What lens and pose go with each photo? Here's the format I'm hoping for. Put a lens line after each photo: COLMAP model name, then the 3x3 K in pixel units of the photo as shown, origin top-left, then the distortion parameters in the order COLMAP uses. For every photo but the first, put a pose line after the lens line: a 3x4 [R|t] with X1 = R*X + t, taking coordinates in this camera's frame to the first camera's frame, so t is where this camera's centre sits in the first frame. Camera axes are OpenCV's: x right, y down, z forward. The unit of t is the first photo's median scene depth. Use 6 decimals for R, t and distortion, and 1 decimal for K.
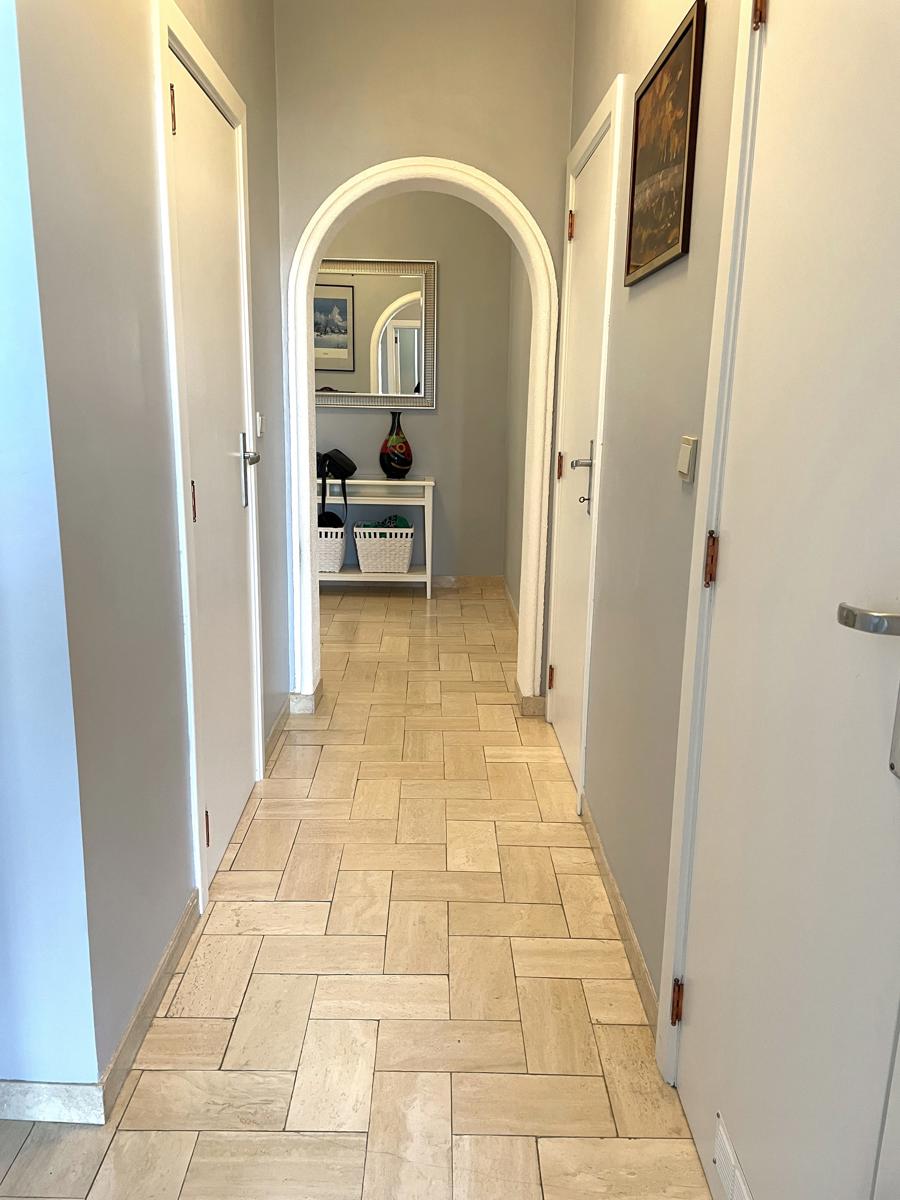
lens RADIAL K [[905.3, 0, 448.3], [0, 905.3, 599.4], [0, 0, 1]] dist [0.085426, -0.104942]
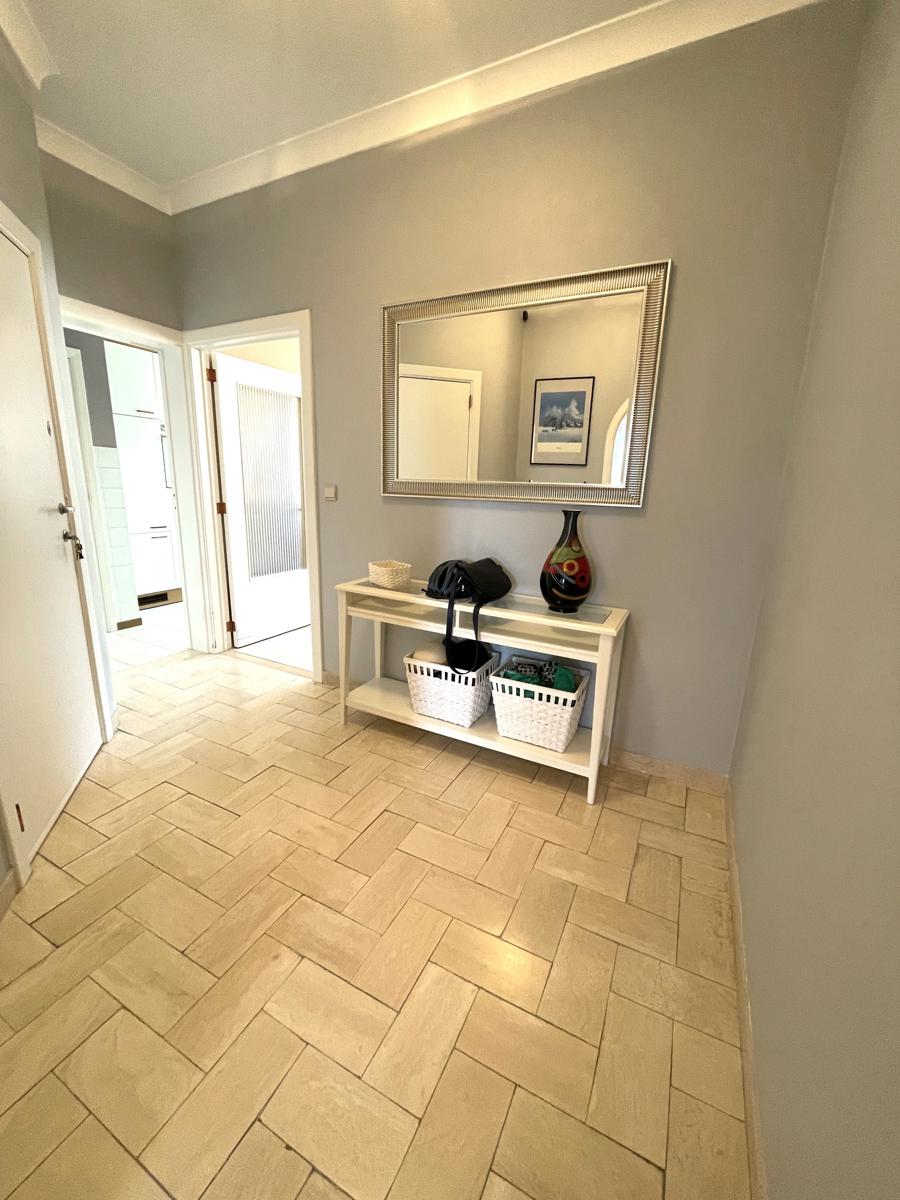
lens RADIAL K [[483.1, 0, 451.2], [0, 483.1, 603.1], [0, 0, 1]] dist [-0.005331, 0.000800]
pose [[0.883418, 0.123420, -0.452039, 0.029178], [-0.122335, 0.991981, 0.031762, -0.141267], [0.452334, 0.027241, 0.891432, 0.654983]]
